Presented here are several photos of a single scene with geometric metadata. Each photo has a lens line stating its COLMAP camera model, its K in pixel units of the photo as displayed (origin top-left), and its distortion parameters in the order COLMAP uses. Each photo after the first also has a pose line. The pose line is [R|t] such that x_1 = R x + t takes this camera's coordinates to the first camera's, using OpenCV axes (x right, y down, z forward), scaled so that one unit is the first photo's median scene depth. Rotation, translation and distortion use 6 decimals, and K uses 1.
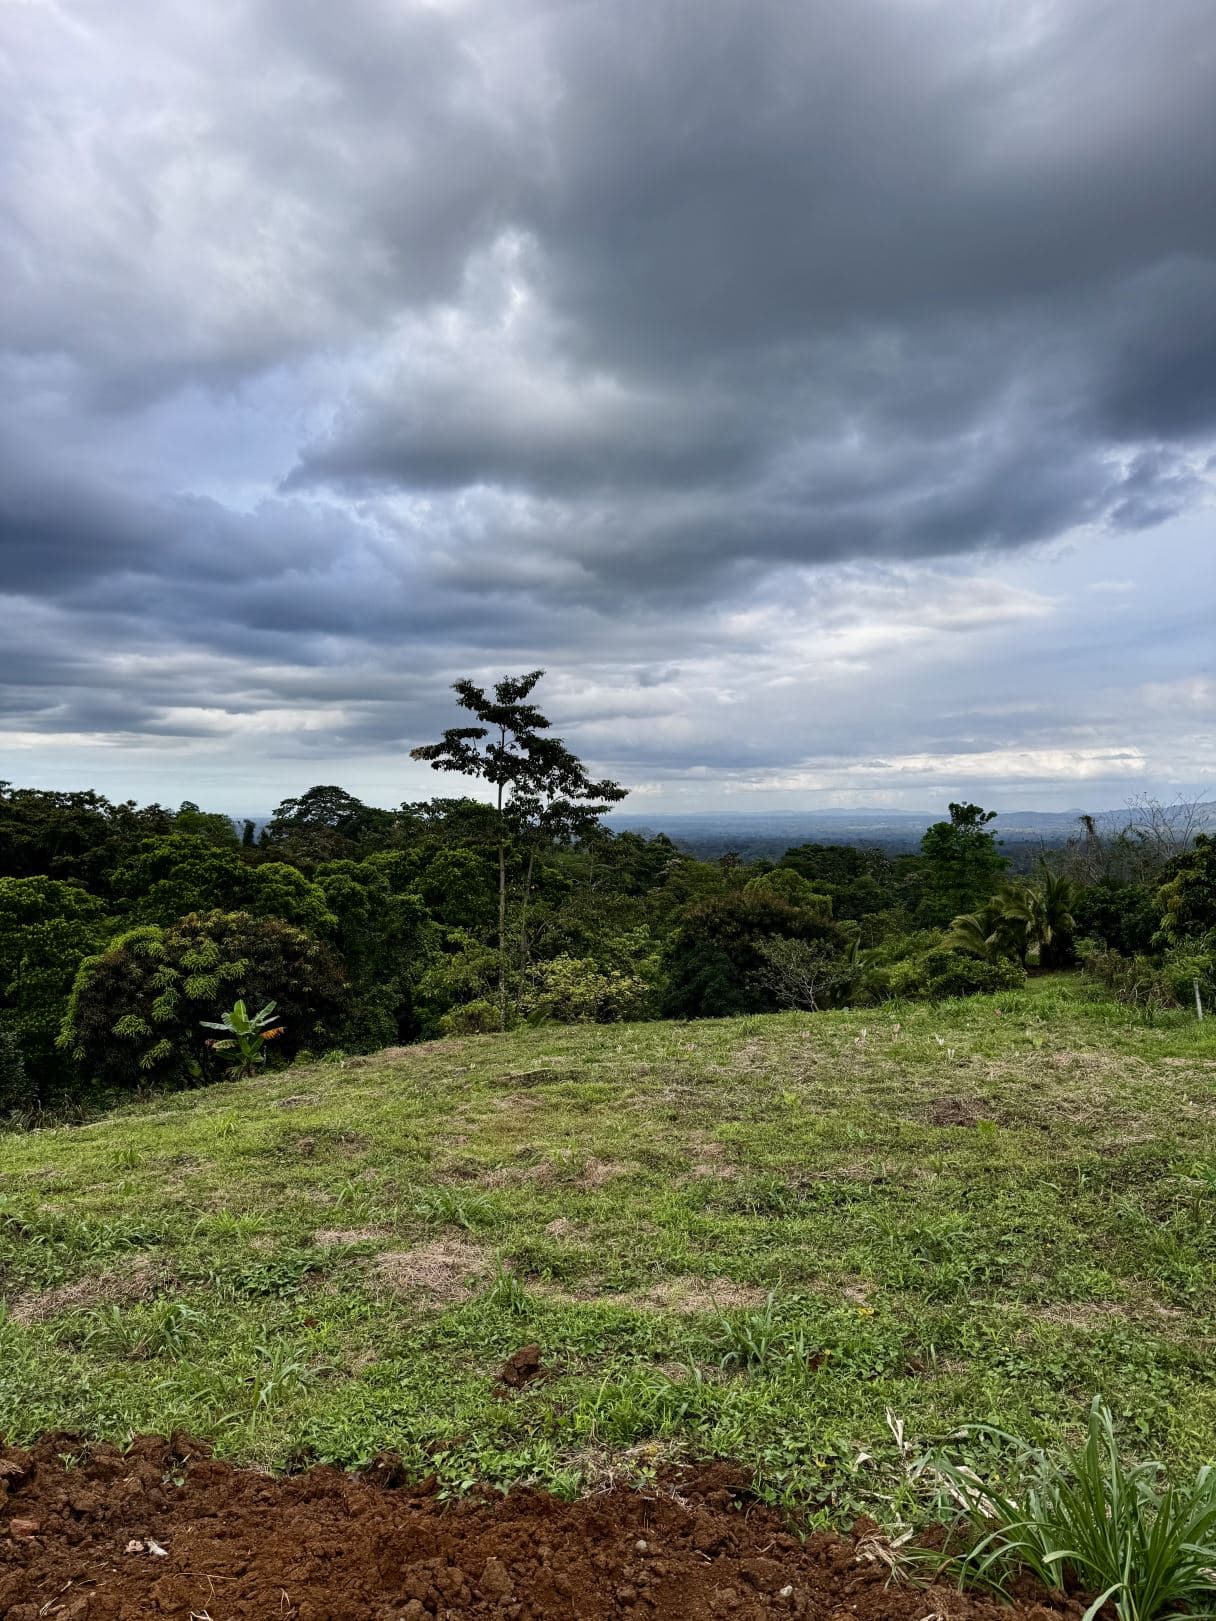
lens RADIAL K [[1129.7, 0, 596.4], [0, 1129.7, 816.4], [0, 0, 1]] dist [0.017732, -0.019444]
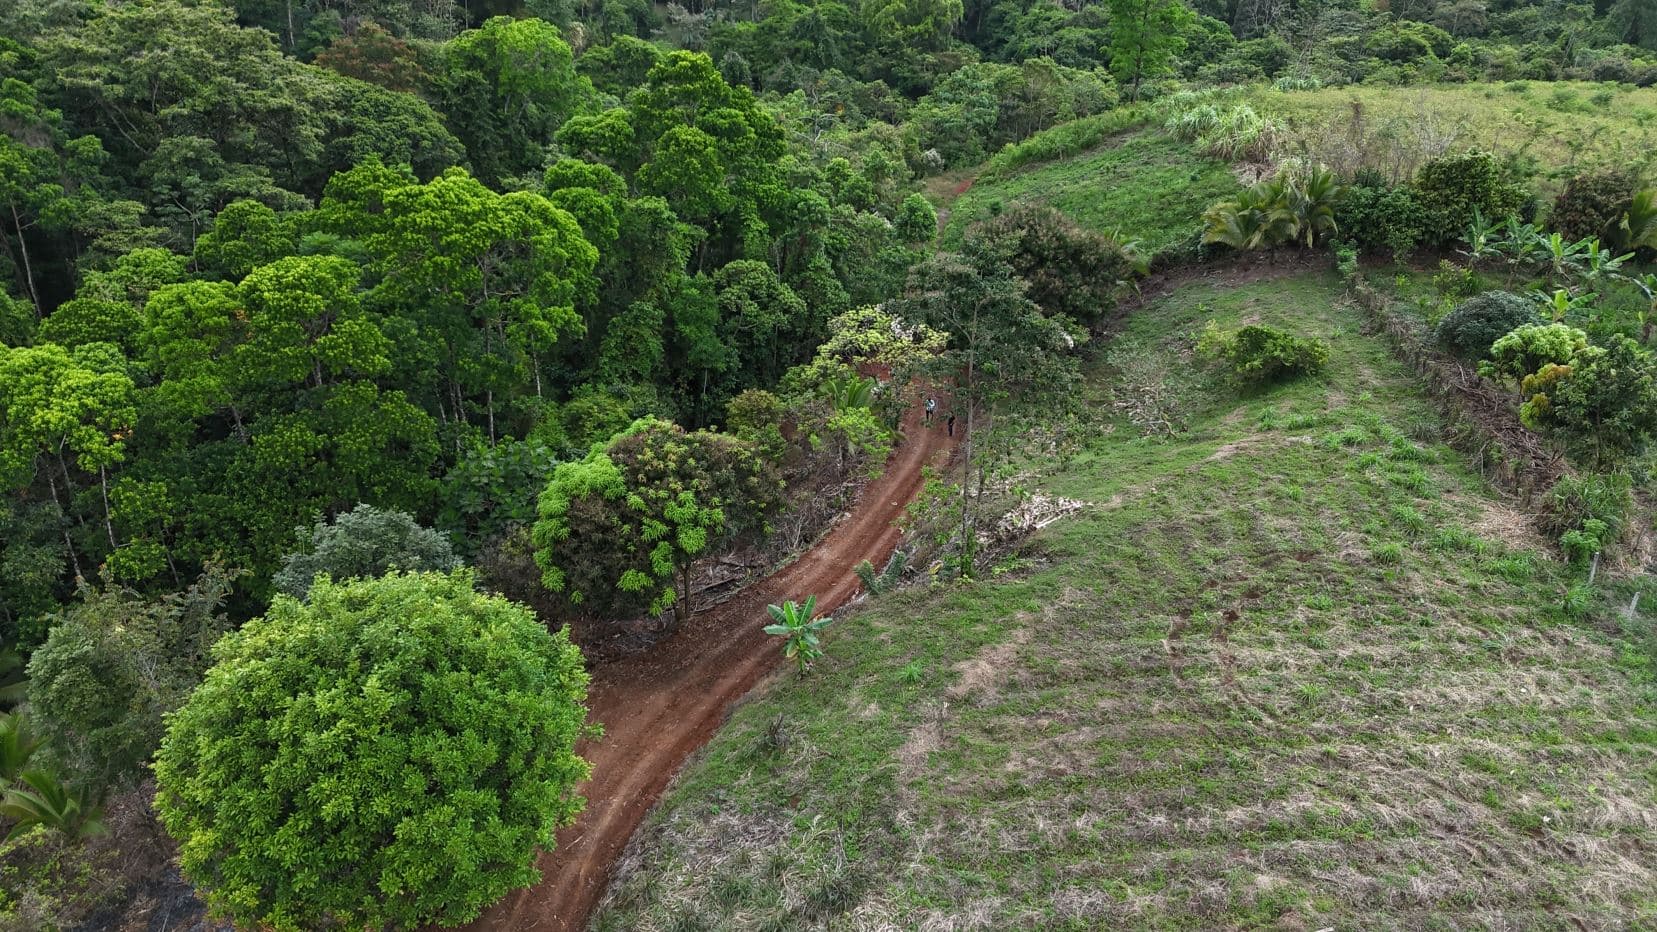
lens RADIAL K [[1222.4, 0, 835.2], [0, 1222.4, 457.5], [0, 0, 1]] dist [0.081378, -0.084519]
pose [[0.980731, -0.092854, 0.171889, -0.403361], [-0.007657, 0.860888, 0.508737, -0.493015], [-0.195215, -0.500250, 0.843588, 0.044919]]
